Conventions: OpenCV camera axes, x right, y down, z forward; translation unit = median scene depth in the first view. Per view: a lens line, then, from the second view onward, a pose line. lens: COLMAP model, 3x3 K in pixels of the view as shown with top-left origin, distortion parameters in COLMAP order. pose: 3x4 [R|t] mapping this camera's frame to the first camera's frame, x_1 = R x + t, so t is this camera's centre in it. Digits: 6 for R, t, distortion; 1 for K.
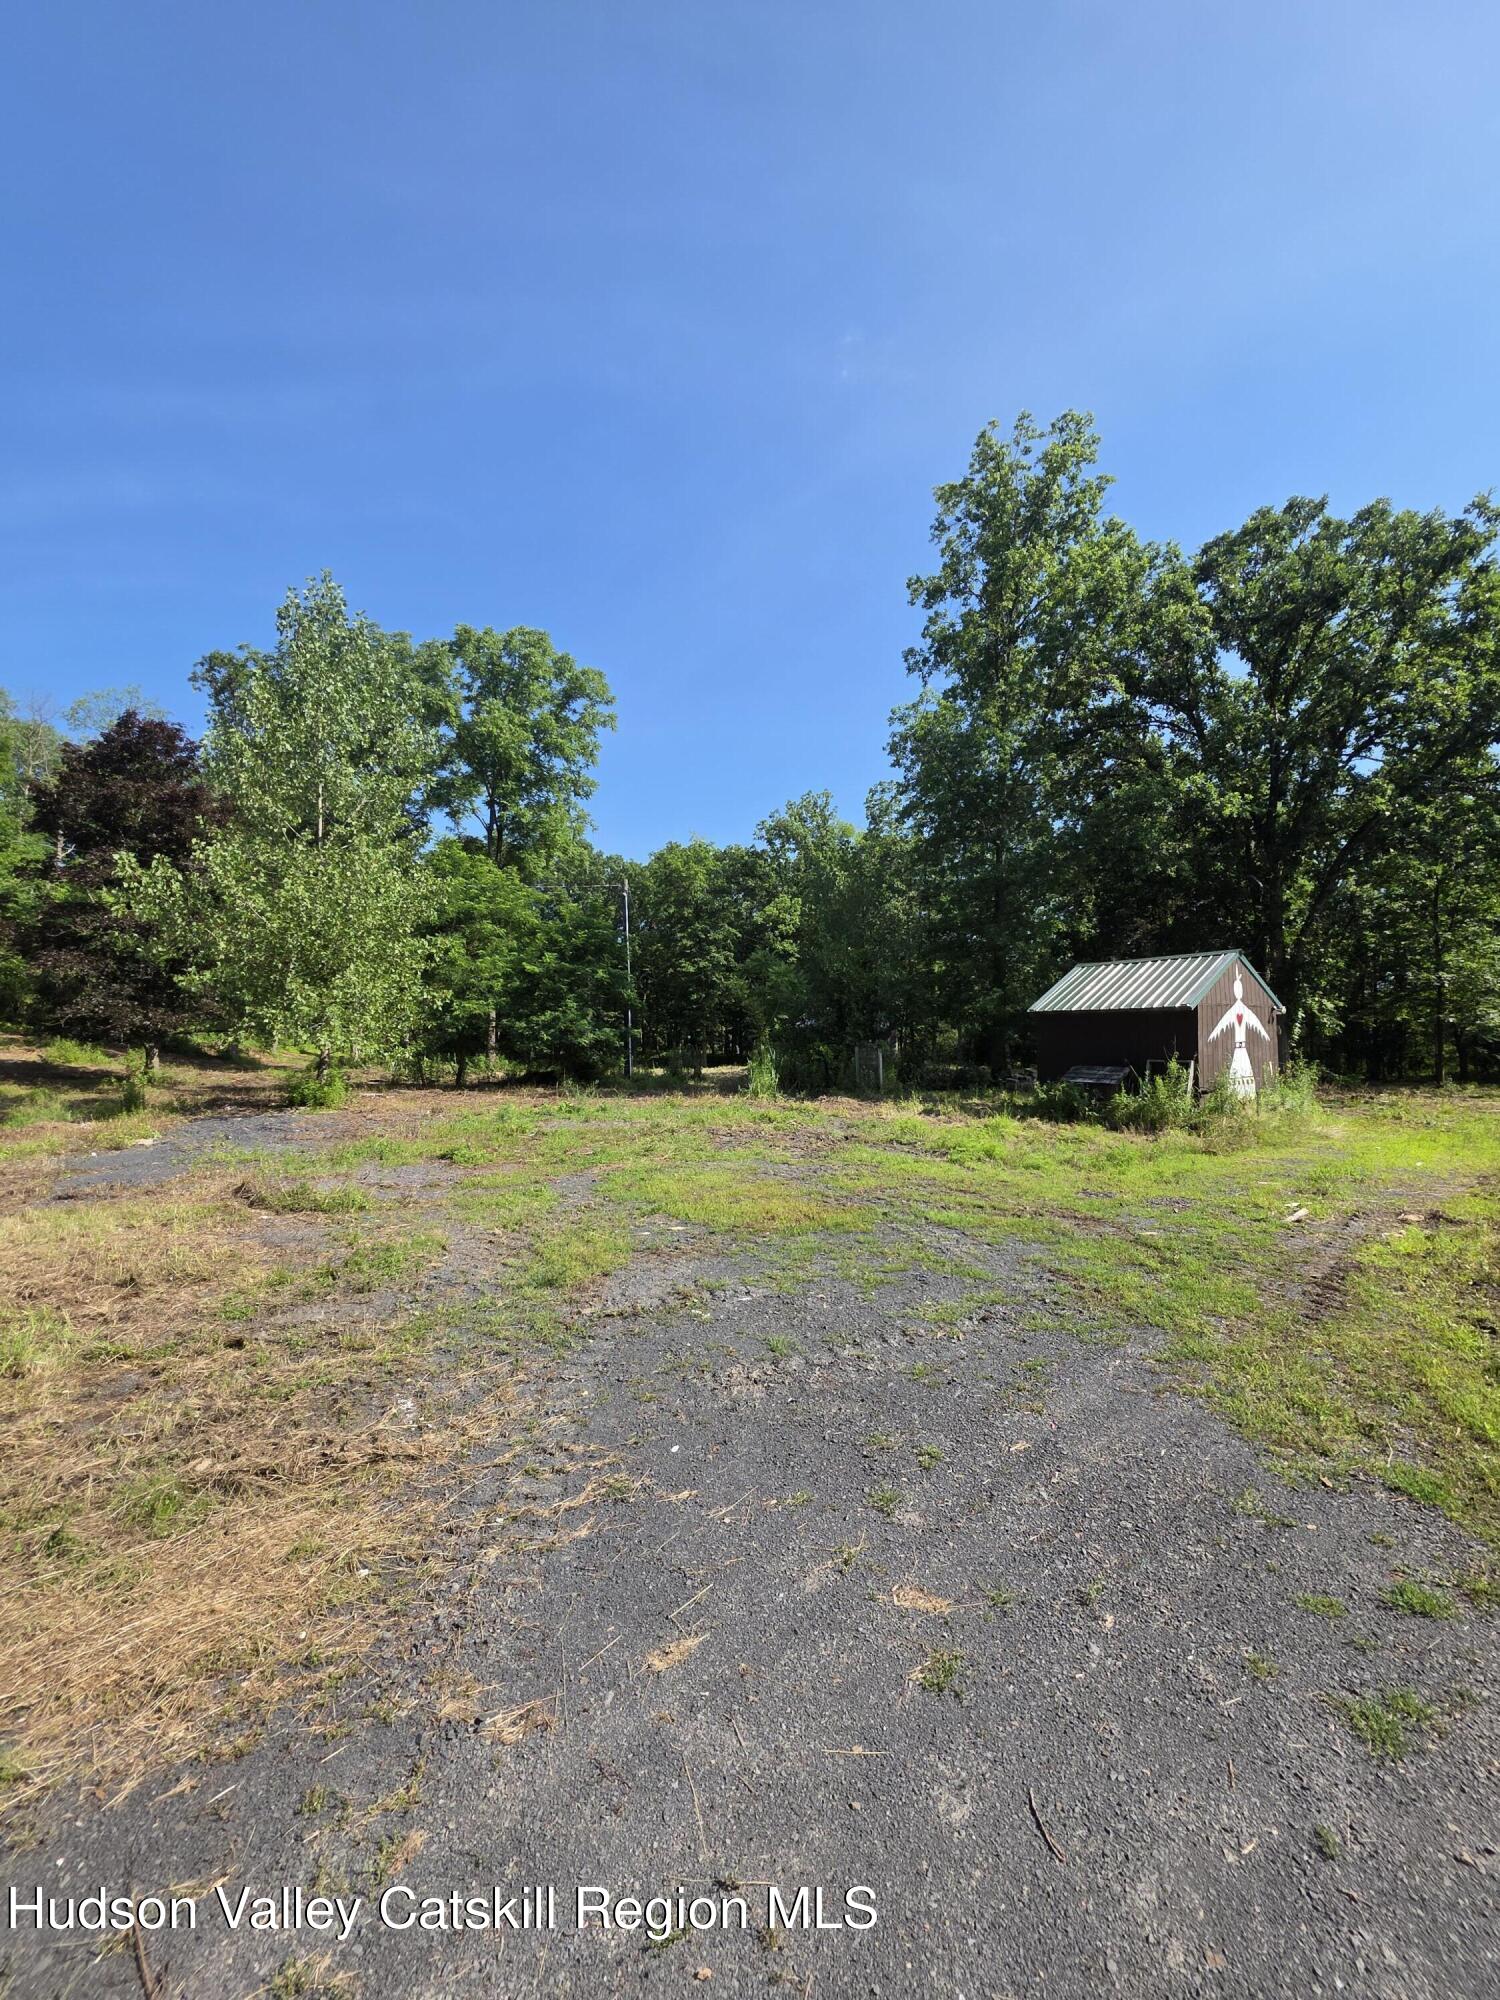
lens RADIAL K [[804.1, 0, 741.5], [0, 804.1, 997.3], [0, 0, 1]] dist [0.008927, -0.002200]
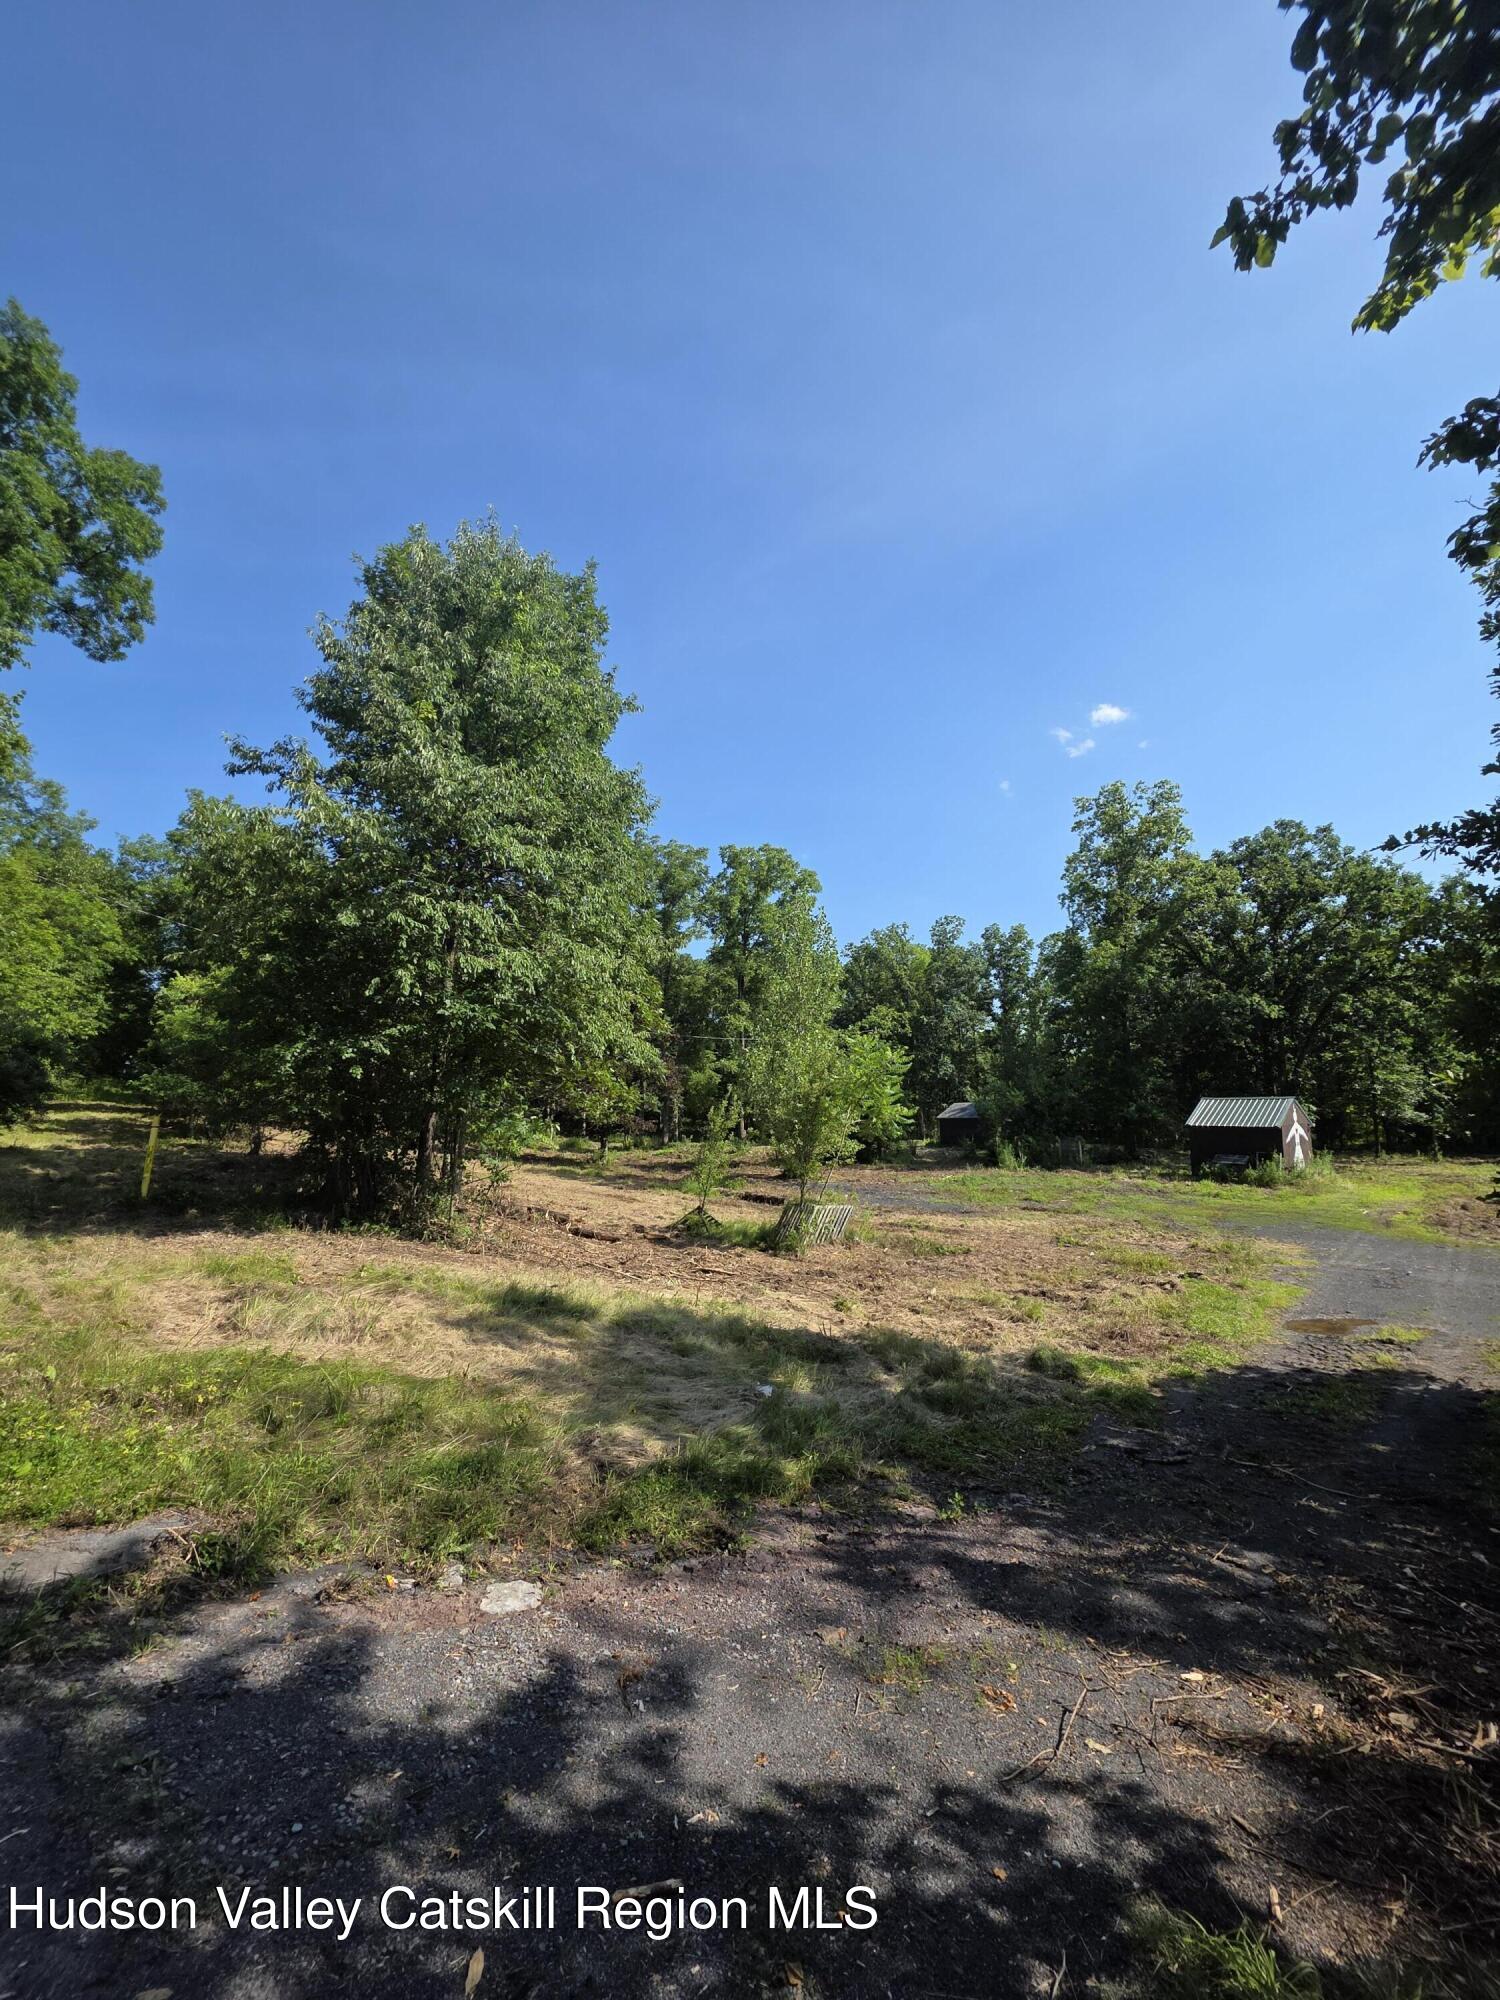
lens RADIAL K [[804.1, 0, 758.9], [0, 804.1, 1001.2], [0, 0, 1]] dist [0.008927, -0.002200]
pose [[0.996639, 0.001607, 0.081901, -0.826331], [0.004496, 0.997227, -0.074278, -0.140402], [-0.081793, 0.074396, 0.993869, -0.862325]]
